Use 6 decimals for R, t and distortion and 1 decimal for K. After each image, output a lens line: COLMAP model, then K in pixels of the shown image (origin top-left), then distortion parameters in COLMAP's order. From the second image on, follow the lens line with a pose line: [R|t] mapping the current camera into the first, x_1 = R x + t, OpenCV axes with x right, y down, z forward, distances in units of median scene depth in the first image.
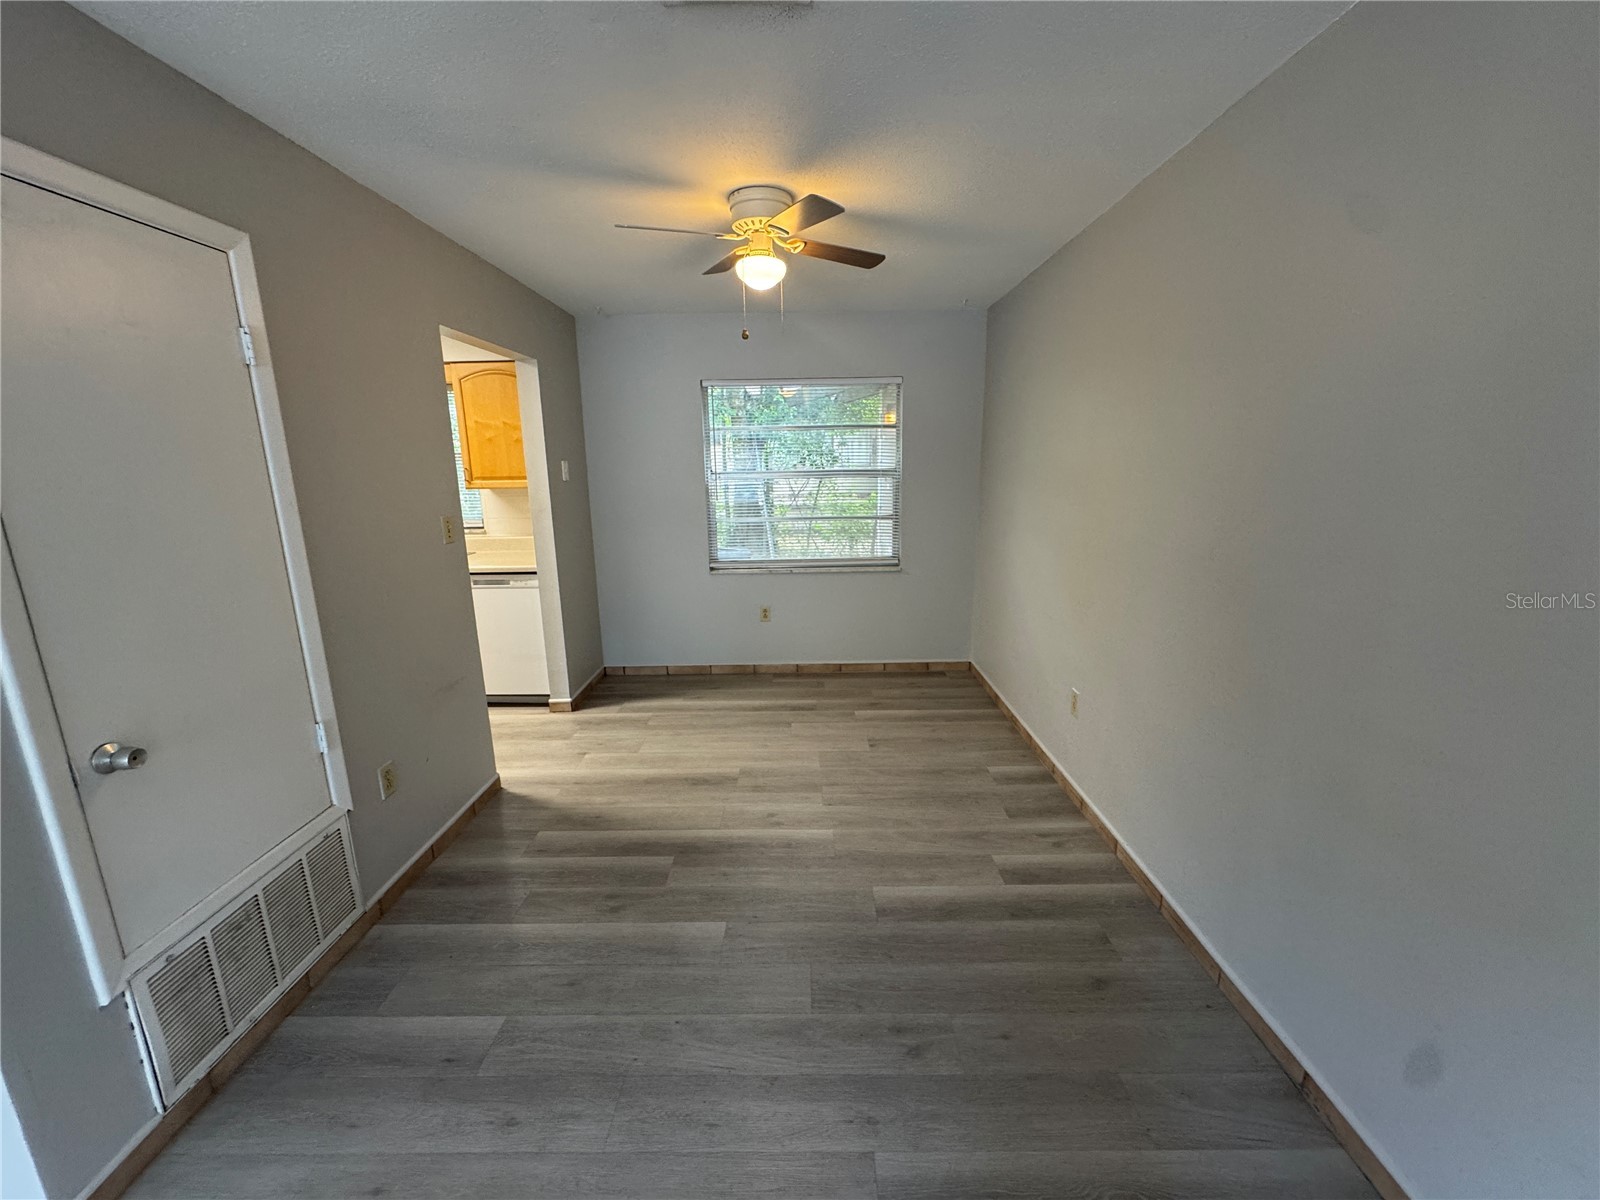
lens RADIAL K [[641.6, 0, 803.8], [0, 641.6, 596.4], [0, 0, 1]] dist [0.007860, -0.000484]
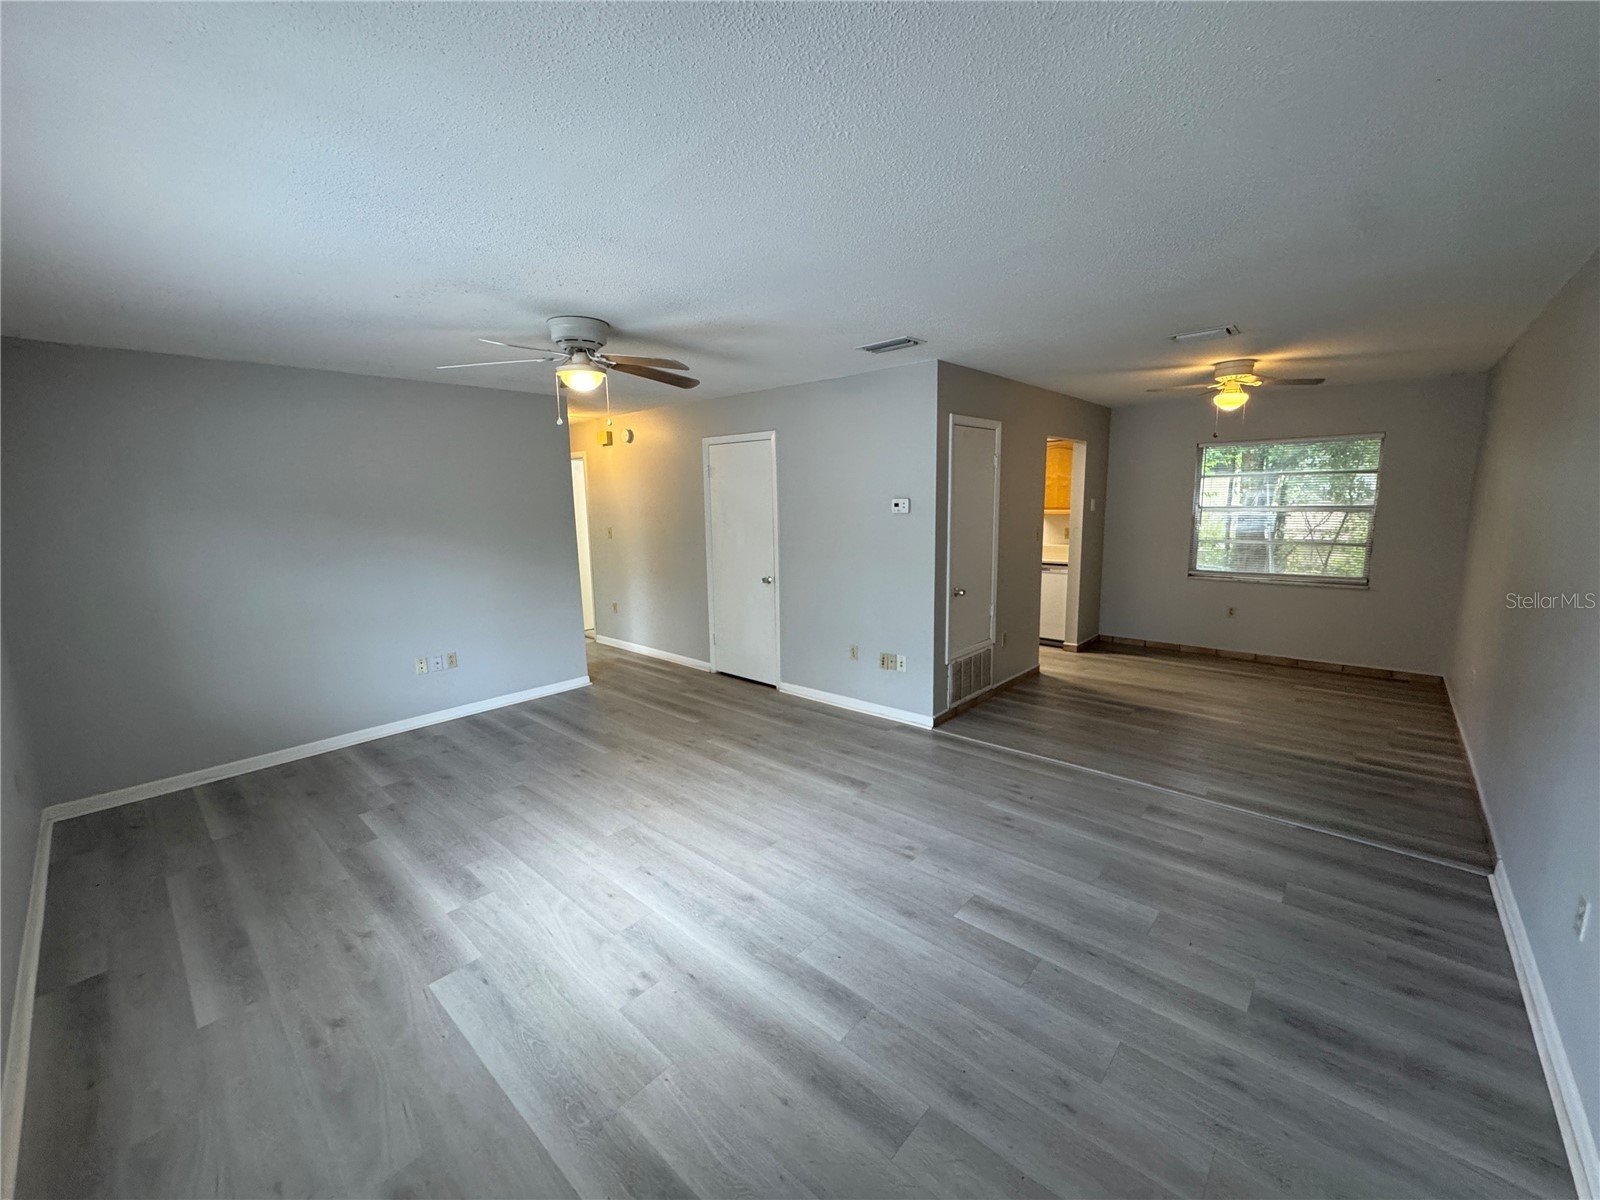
lens RADIAL K [[641.6, 0, 806.3], [0, 641.6, 599.3], [0, 0, 1]] dist [0.007860, -0.000484]
pose [[0.748734, 0.106717, -0.654224, 0.171834], [-0.134213, 0.990920, 0.008037, 0.123295], [0.649141, 0.081788, 0.756258, -0.672247]]
